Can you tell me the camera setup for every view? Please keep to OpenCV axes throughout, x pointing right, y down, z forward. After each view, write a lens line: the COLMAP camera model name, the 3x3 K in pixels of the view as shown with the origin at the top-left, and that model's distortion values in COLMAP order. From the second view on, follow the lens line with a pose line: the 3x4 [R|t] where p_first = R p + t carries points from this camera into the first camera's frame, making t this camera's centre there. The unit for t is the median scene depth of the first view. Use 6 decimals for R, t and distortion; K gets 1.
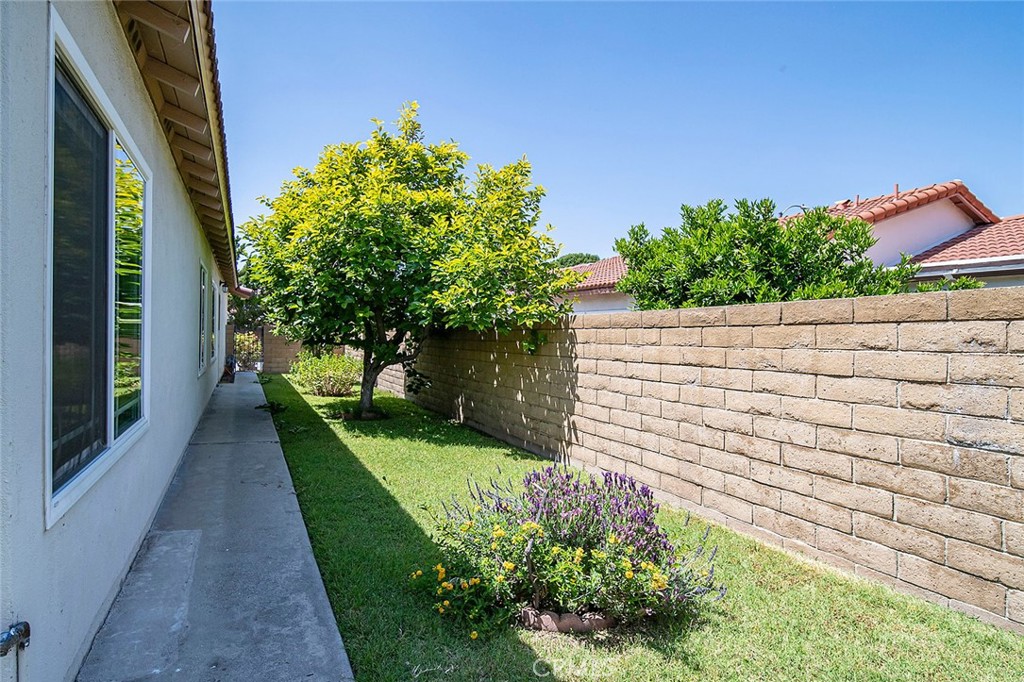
lens RADIAL K [[546.1, 0, 508.8], [0, 546.1, 346.3], [0, 0, 1]] dist [-0.004395, 0.002350]
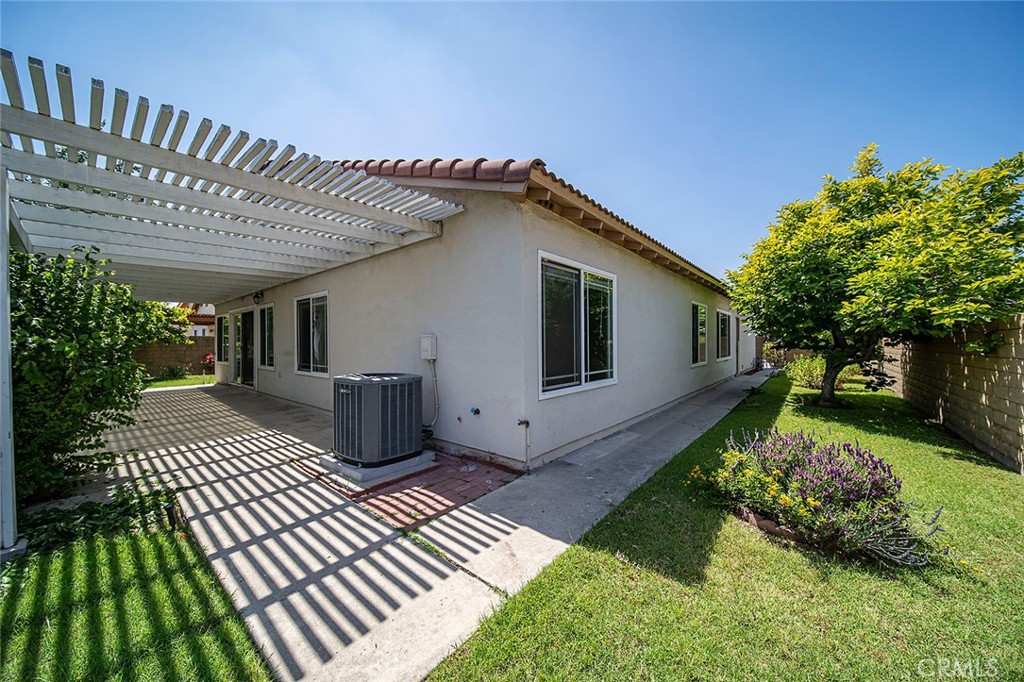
lens RADIAL K [[358.5, 0, 511.3], [0, 358.5, 340.6], [0, 0, 1]] dist [-0.008668, -0.000025]
pose [[0.419710, -0.029191, -0.907189, 0.246712], [-0.001638, 0.999457, -0.032918, 0.008620], [0.907657, 0.015302, 0.419434, -0.024729]]
